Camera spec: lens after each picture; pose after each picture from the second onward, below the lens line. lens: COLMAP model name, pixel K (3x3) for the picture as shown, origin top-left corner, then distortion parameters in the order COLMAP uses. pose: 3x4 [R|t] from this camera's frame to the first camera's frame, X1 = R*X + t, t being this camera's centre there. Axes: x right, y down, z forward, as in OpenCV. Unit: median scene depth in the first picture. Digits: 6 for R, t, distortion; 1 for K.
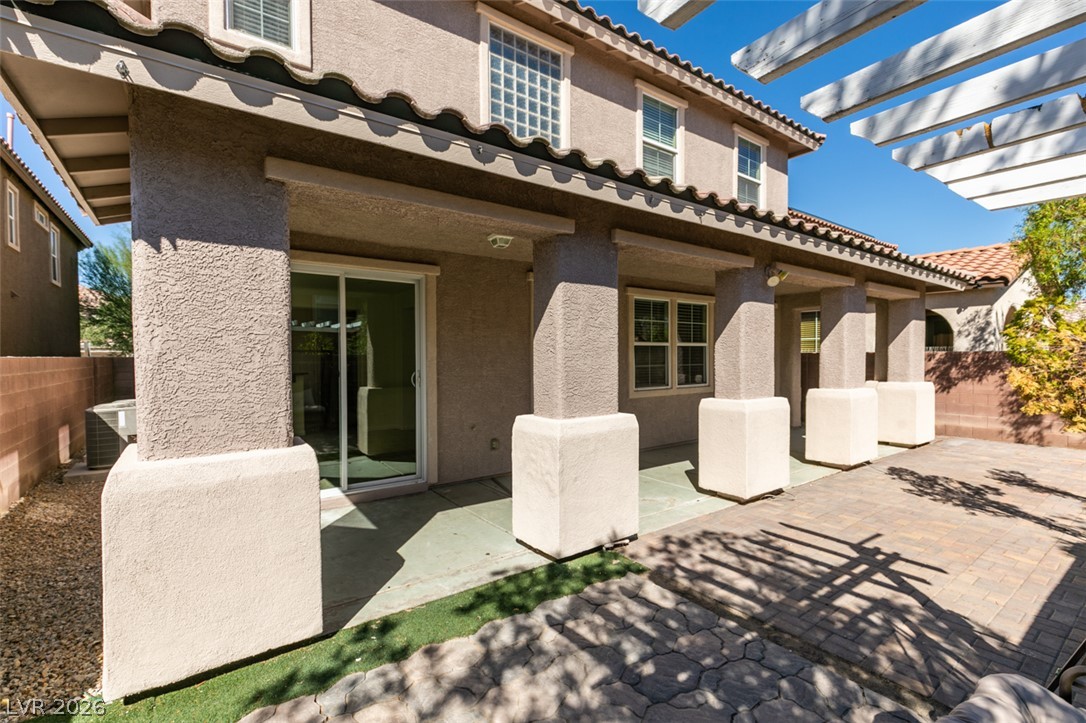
lens RADIAL K [[484.0, 0, 537.3], [0, 484.0, 362.4], [0, 0, 1]] dist [-0.001706, -0.000106]
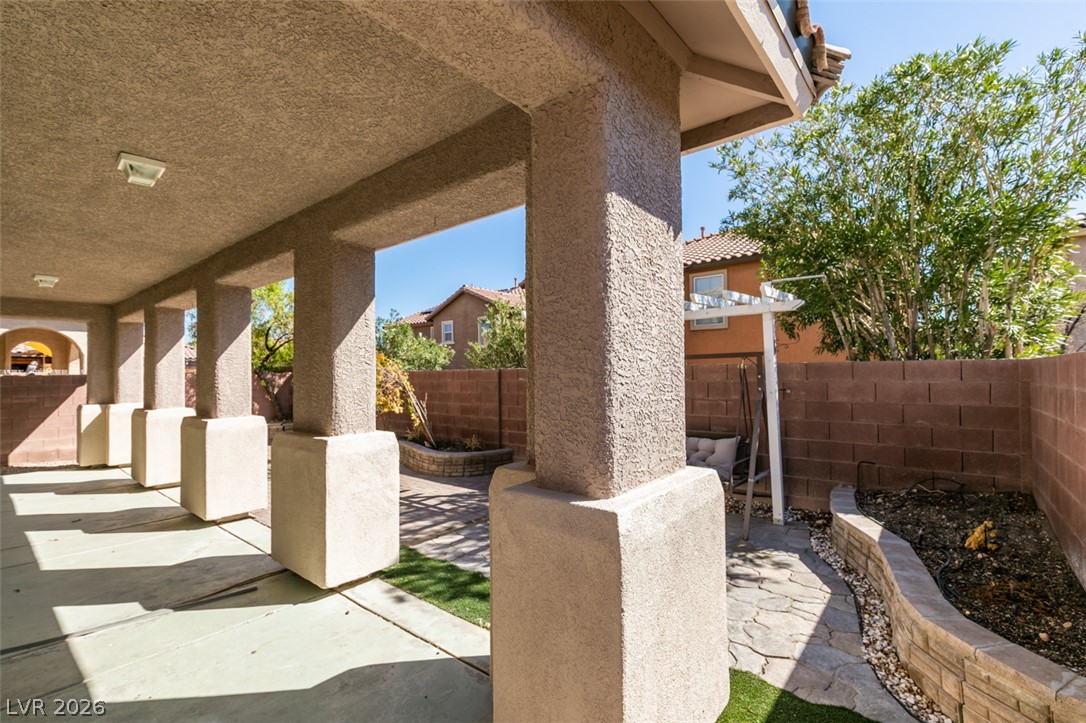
lens RADIAL K [[484.0, 0, 539.4], [0, 484.0, 366.8], [0, 0, 1]] dist [-0.001706, -0.000106]
pose [[-0.247533, 0.021989, 0.968630, -1.007993], [0.029147, 0.999459, -0.015241, 0.009139], [-0.968441, 0.024460, -0.248040, 0.914887]]
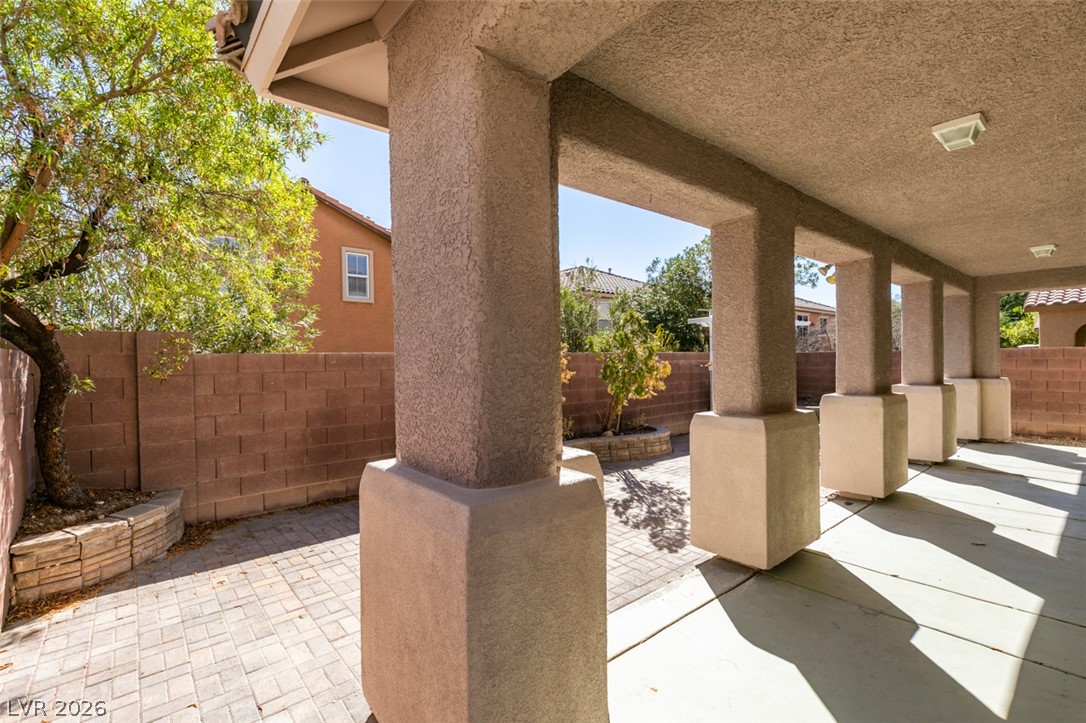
lens RADIAL K [[484.0, 0, 535.7], [0, 484.0, 360.7], [0, 0, 1]] dist [-0.001706, -0.000106]
pose [[-0.997475, 0.016842, -0.069000, 1.692967], [0.015538, 0.999691, 0.019394, -0.029929], [0.069305, 0.018272, -0.997428, 2.810663]]
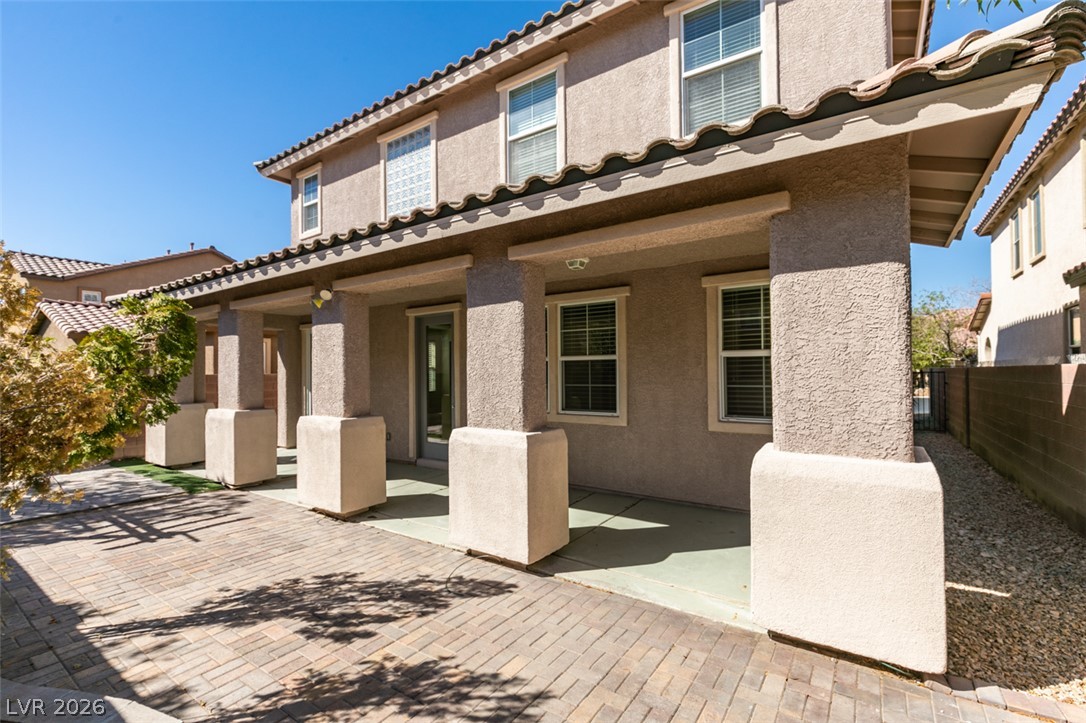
lens RADIAL K [[484.0, 0, 540.6], [0, 484.0, 363.2], [0, 0, 1]] dist [-0.001706, -0.000106]
pose [[0.337739, -0.016828, -0.941089, 2.274967], [-0.006398, 0.999776, -0.020174, -0.029698], [0.941218, 0.012835, 0.337555, 1.543458]]
